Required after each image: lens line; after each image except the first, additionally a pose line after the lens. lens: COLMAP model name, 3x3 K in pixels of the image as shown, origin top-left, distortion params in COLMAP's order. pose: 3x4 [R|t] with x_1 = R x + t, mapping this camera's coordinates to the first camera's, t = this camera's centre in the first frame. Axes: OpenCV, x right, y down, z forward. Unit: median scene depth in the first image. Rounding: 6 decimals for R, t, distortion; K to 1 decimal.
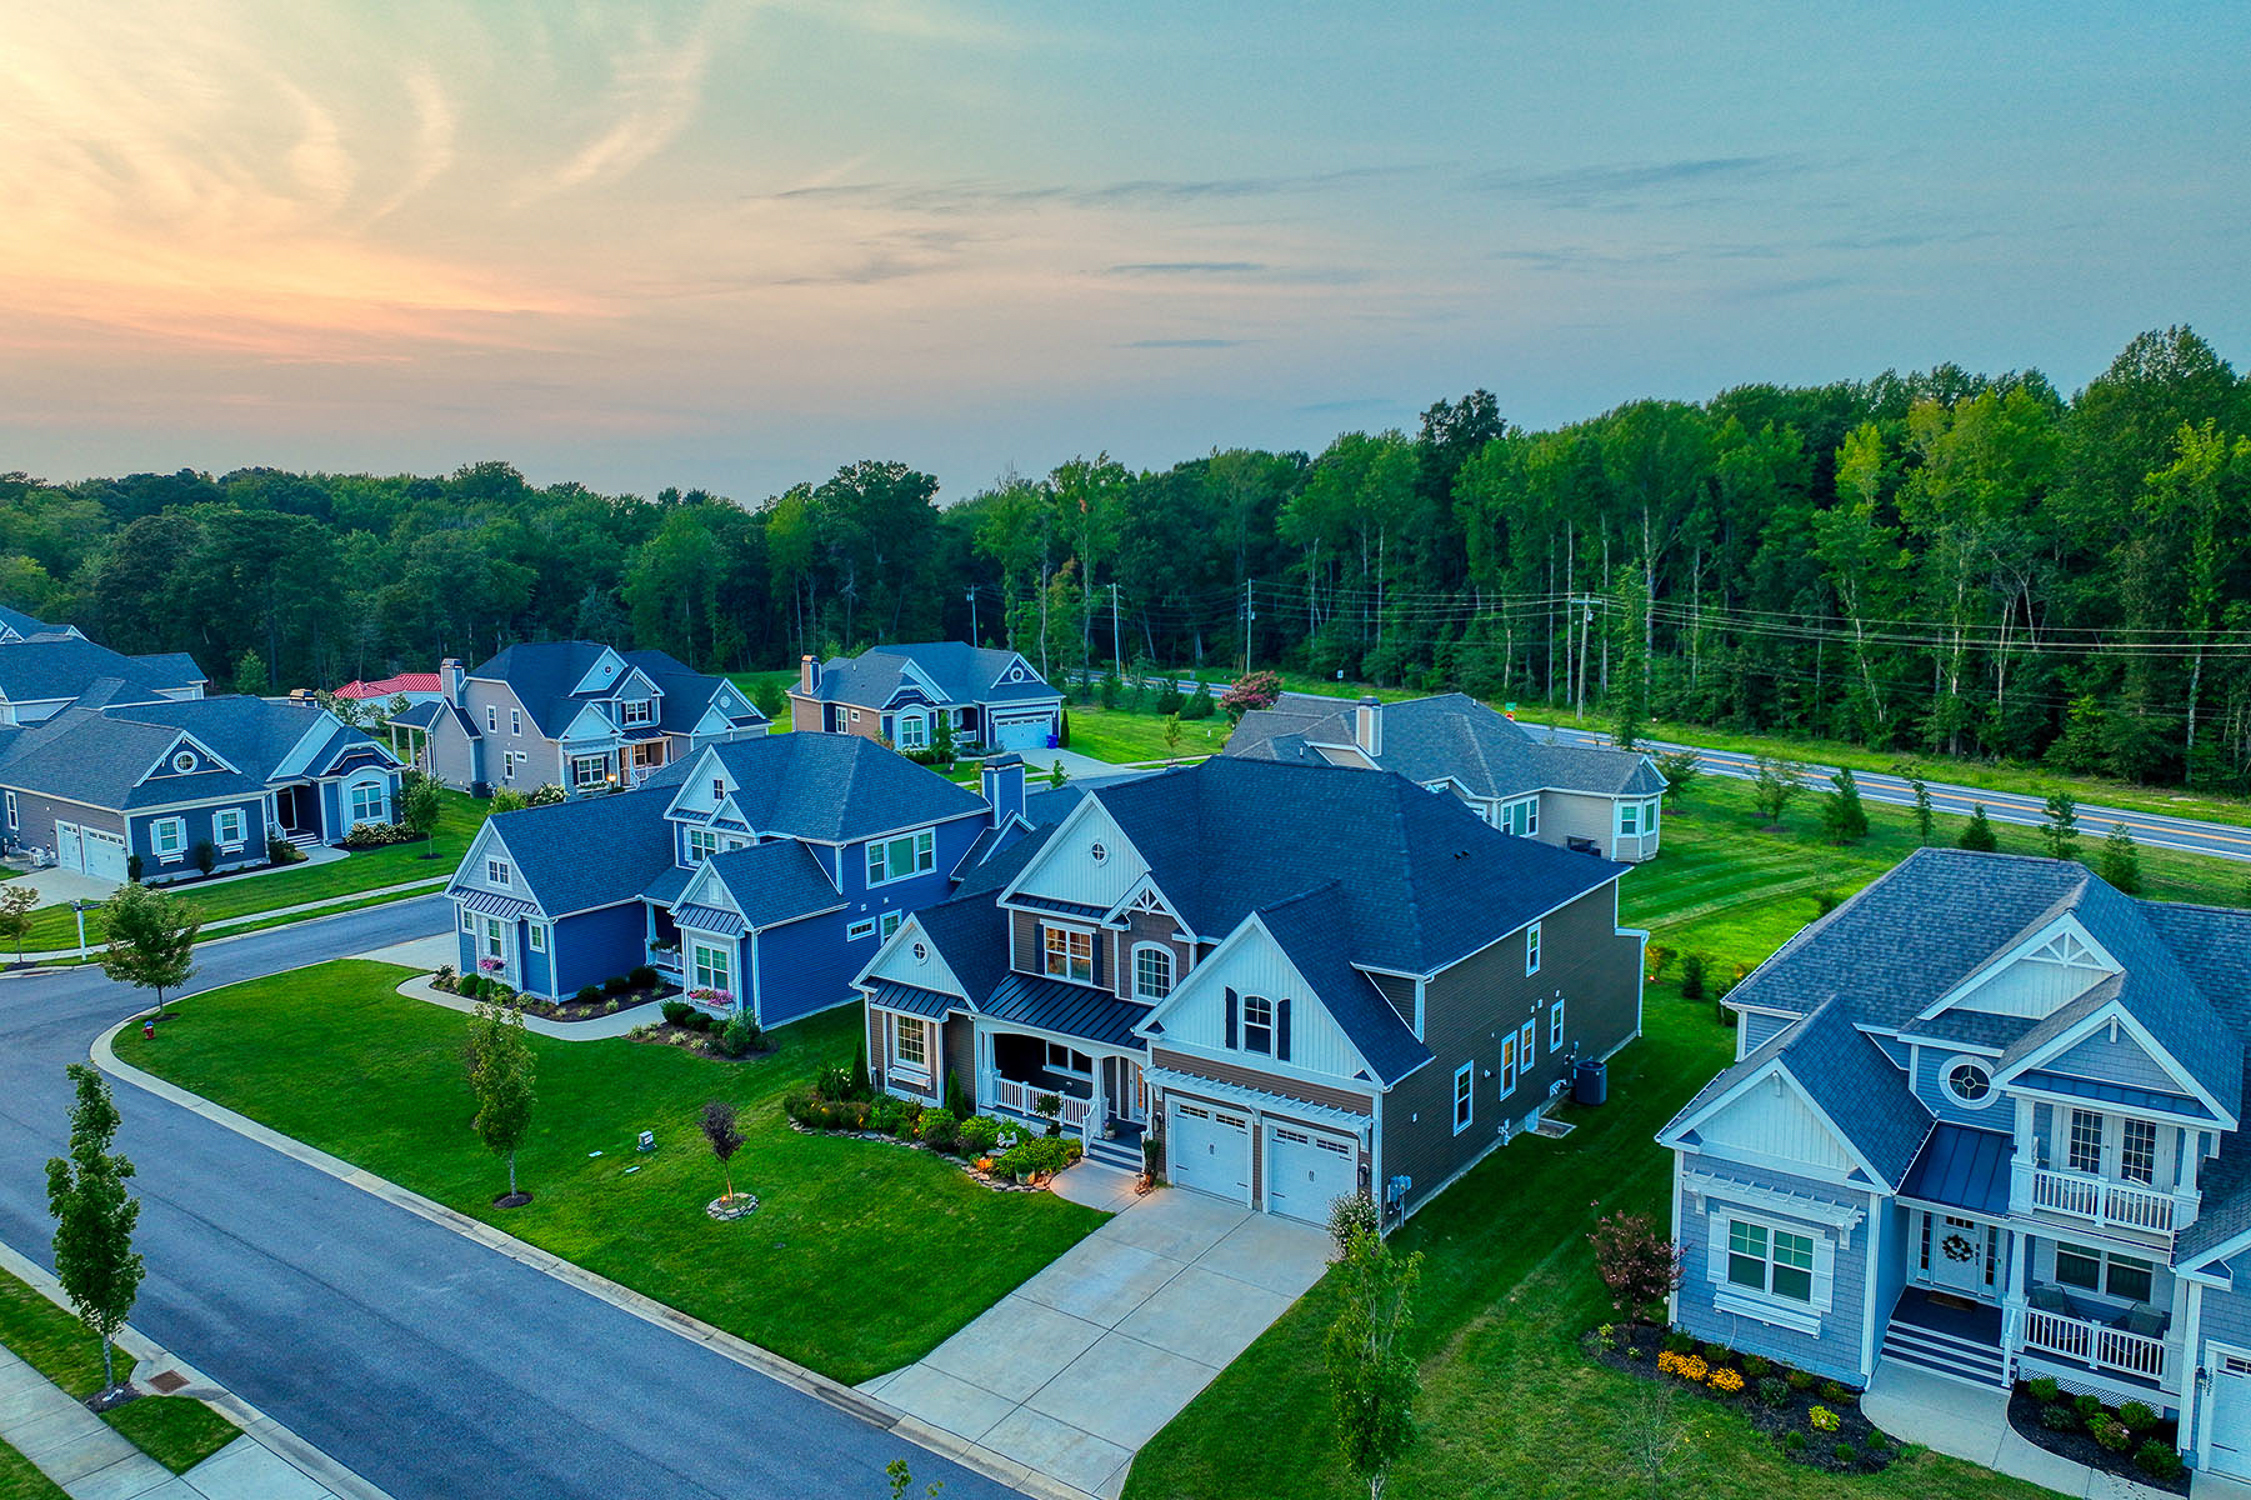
lens RADIAL K [[1579.0, 0, 1130.0], [0, 1579.0, 743.6], [0, 0, 1]] dist [-0.003866, 0.016818]
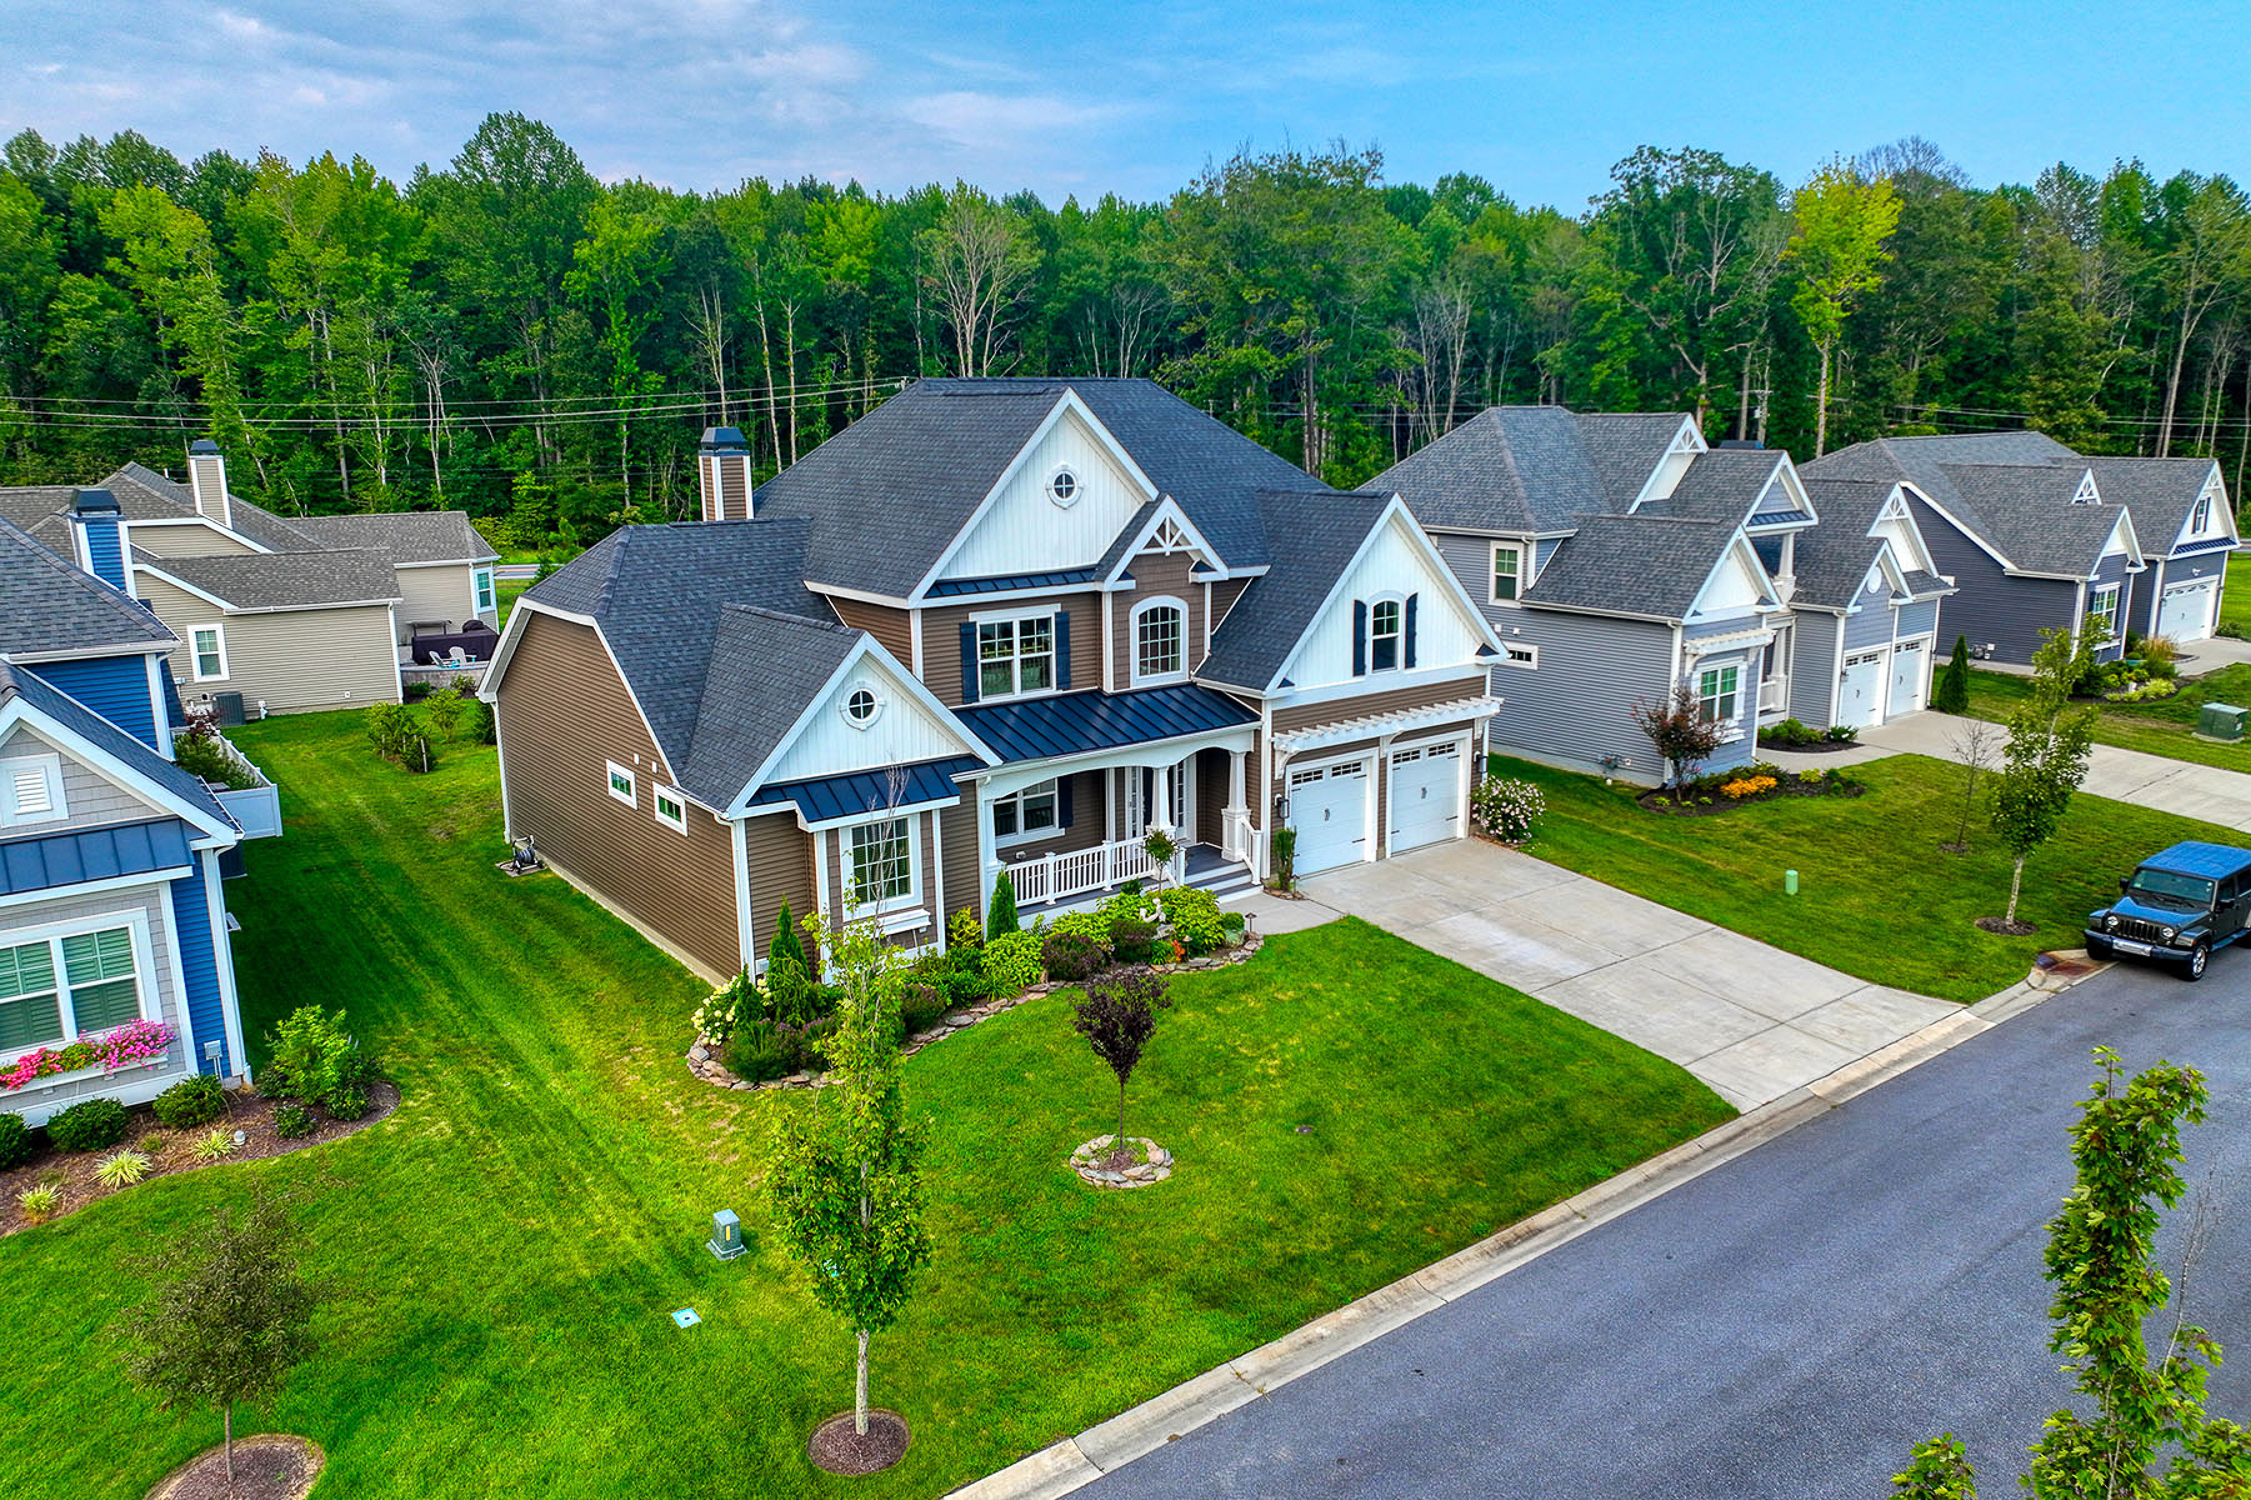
lens RADIAL K [[1579.0, 0, 1129.9], [0, 1579.0, 743.5], [0, 0, 1]] dist [-0.003866, 0.016818]
pose [[0.285056, -0.196121, 0.938232, -0.640288], [0.138134, 0.977031, 0.162263, 0.067879], [-0.948505, 0.083348, 0.305599, 0.746283]]
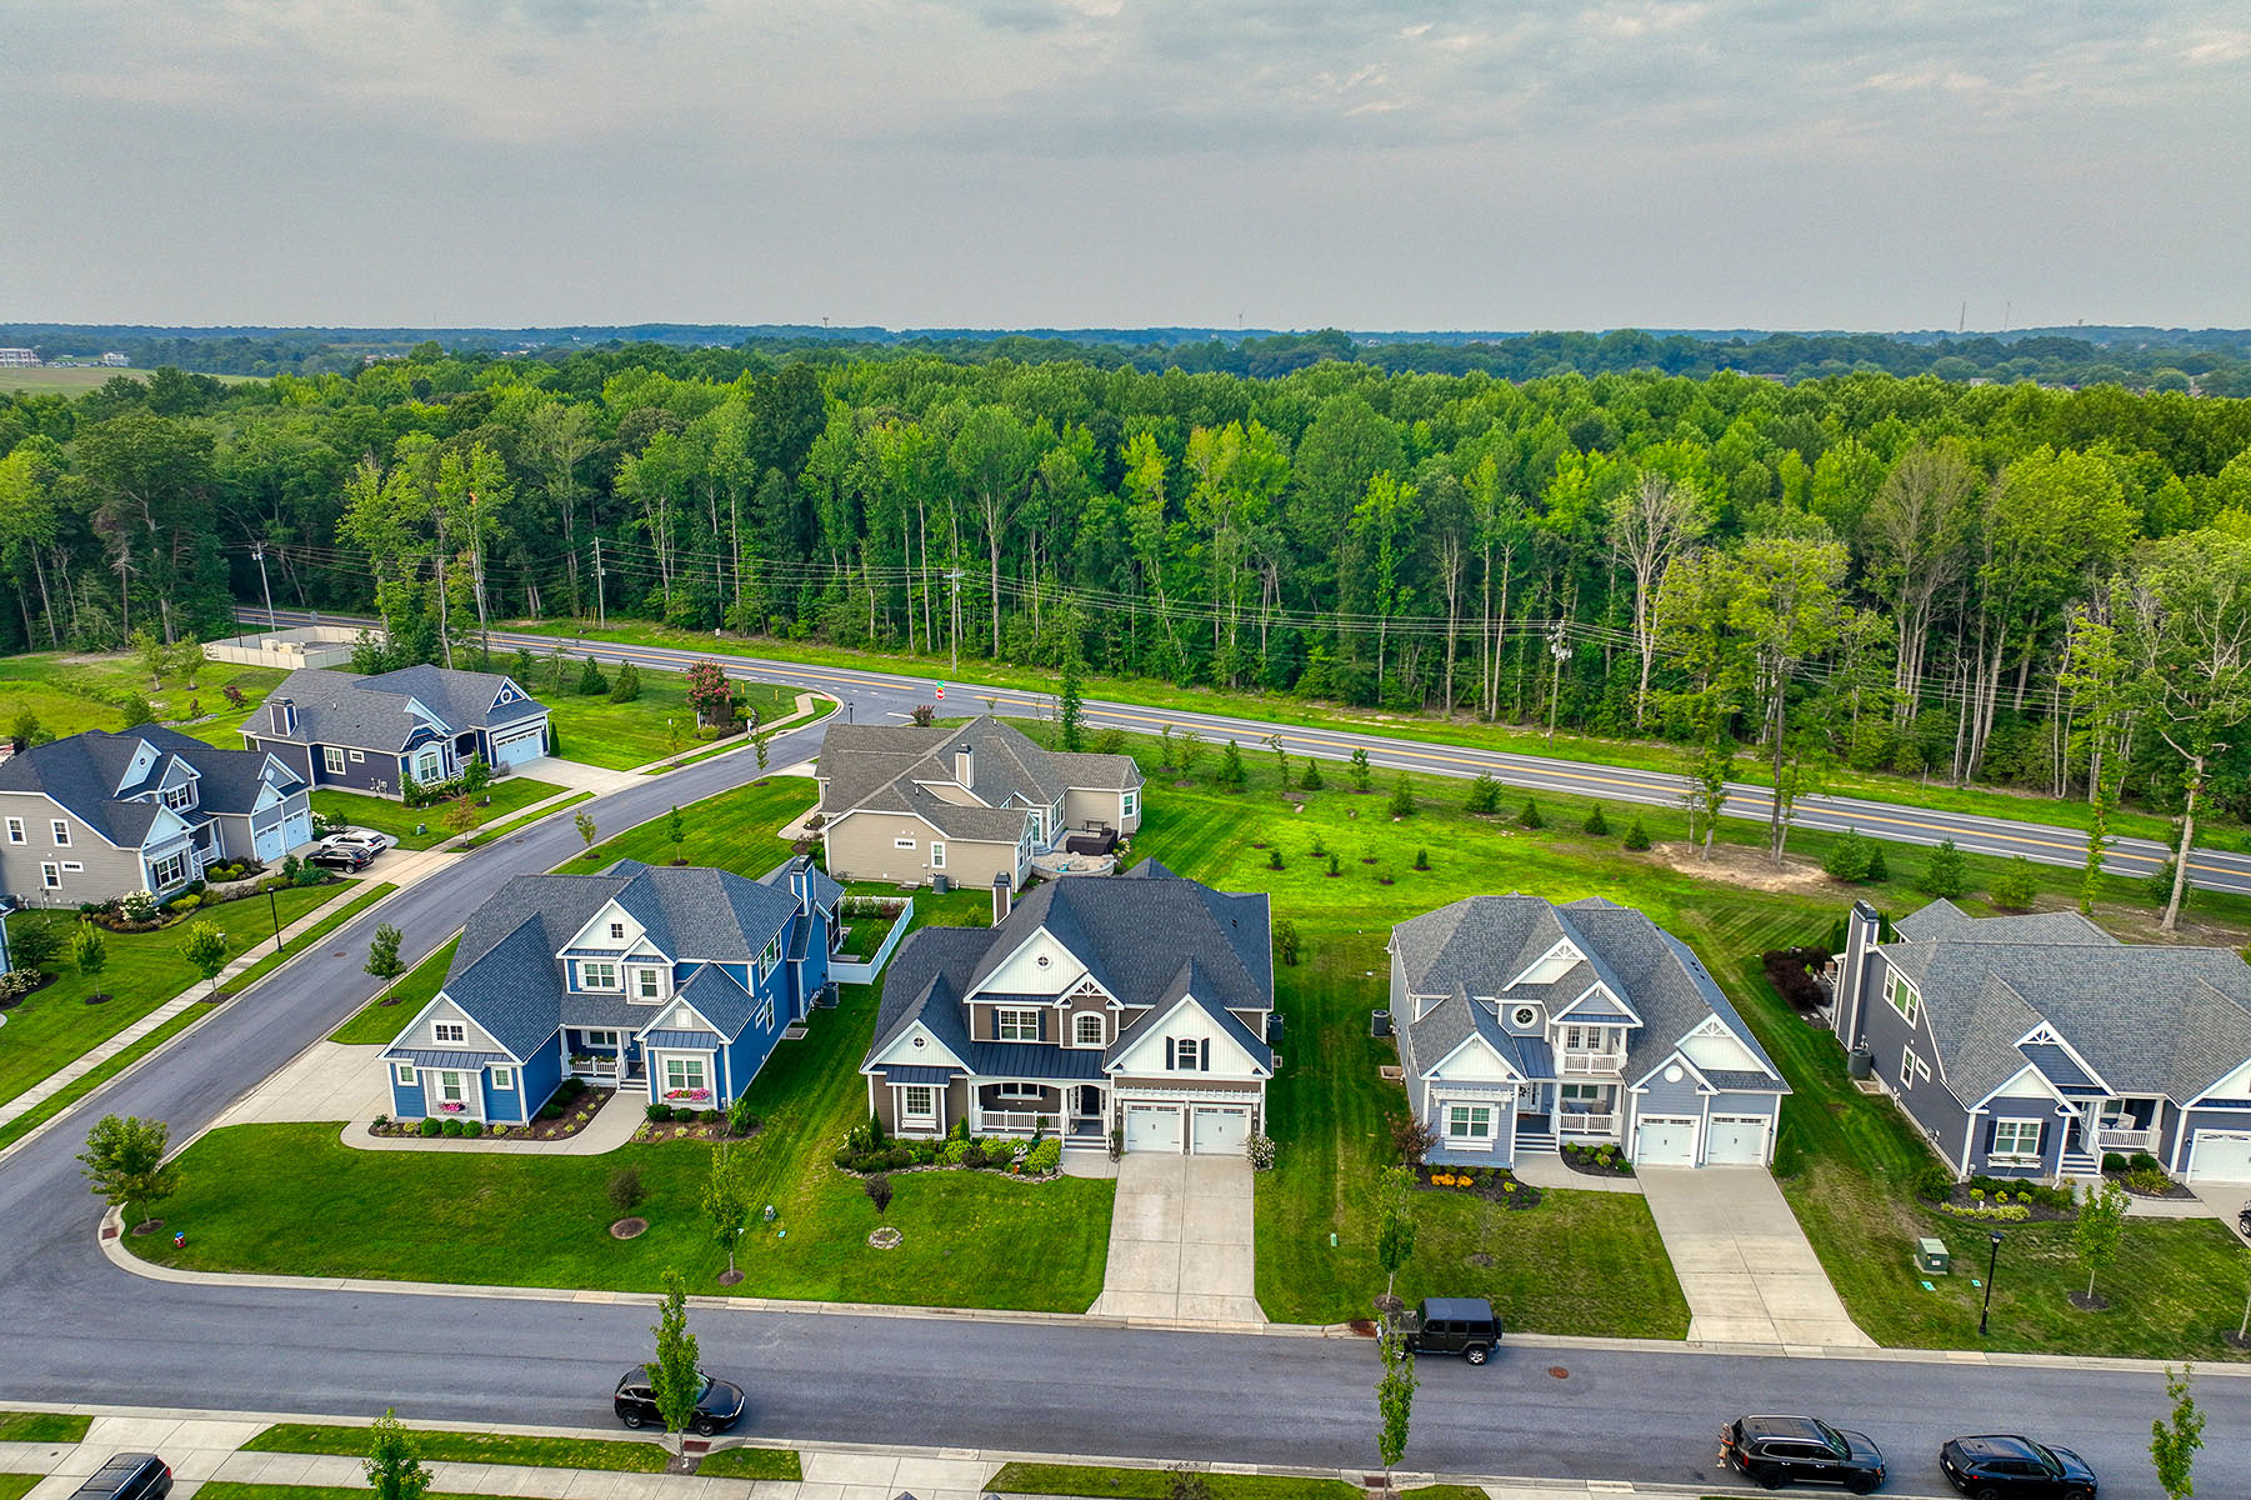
lens RADIAL K [[1579.0, 0, 1131.0], [0, 1579.0, 735.7], [0, 0, 1]] dist [-0.003866, 0.016818]
pose [[0.847291, -0.122279, 0.516862, -0.710638], [0.062804, 0.989376, 0.131112, -0.345233], [-0.527403, -0.078629, 0.845969, -0.359759]]
